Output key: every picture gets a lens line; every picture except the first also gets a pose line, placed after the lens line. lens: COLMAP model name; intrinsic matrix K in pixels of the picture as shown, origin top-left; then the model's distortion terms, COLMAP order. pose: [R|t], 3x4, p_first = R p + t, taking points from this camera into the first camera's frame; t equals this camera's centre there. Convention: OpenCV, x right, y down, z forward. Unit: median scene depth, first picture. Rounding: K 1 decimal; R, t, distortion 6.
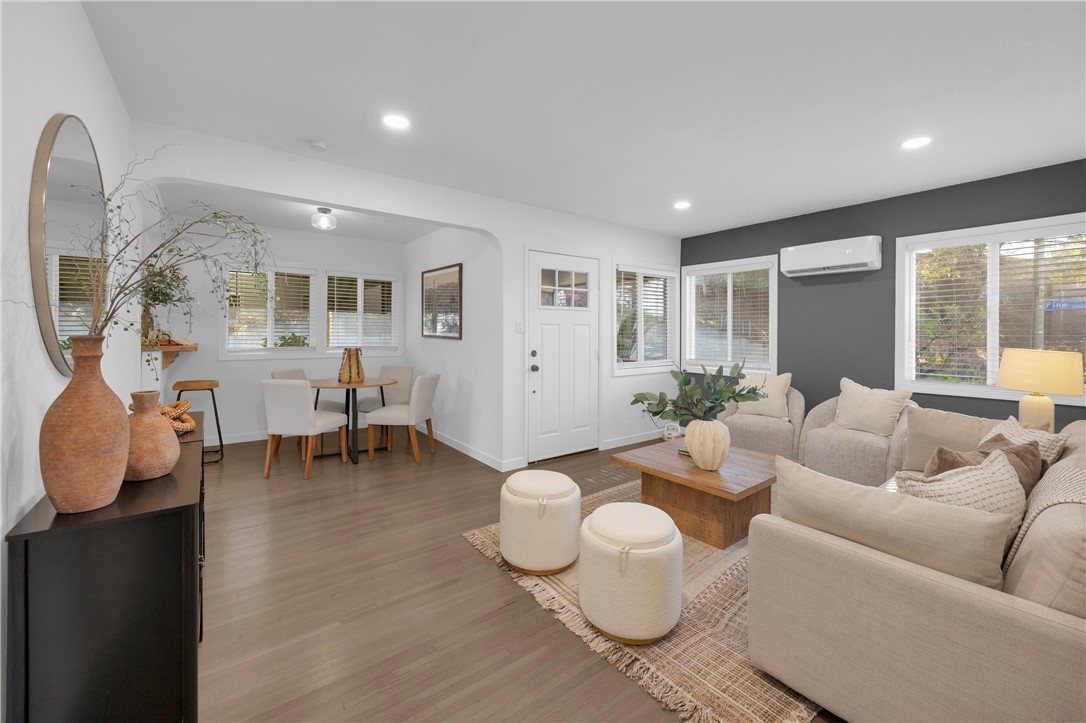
lens RADIAL K [[439.4, 0, 542.9], [0, 439.4, 333.5], [0, 0, 1]] dist [-0.001148, 0.000017]
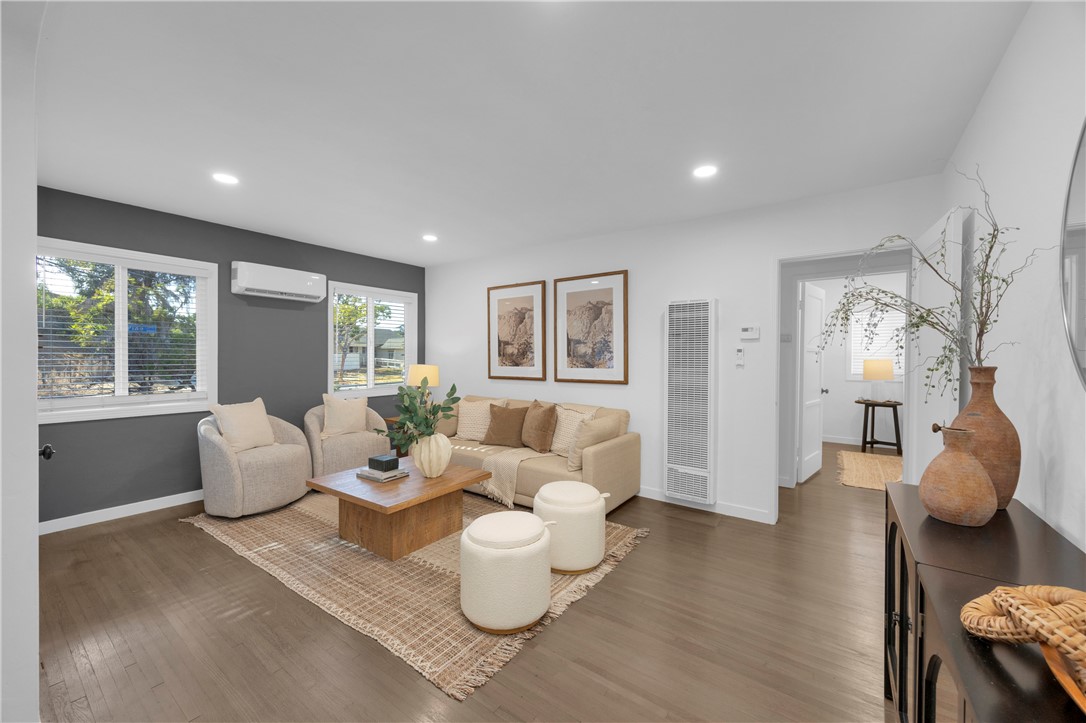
lens RADIAL K [[419.6, 0, 540.2], [0, 419.6, 357.9], [0, 0, 1]] dist [-0.002175, 0.000111]
pose [[-0.298722, -0.011694, 0.954269, -0.928923], [-0.002848, 0.999931, 0.011362, -0.012248], [-0.954336, 0.000676, -0.298735, 1.321862]]
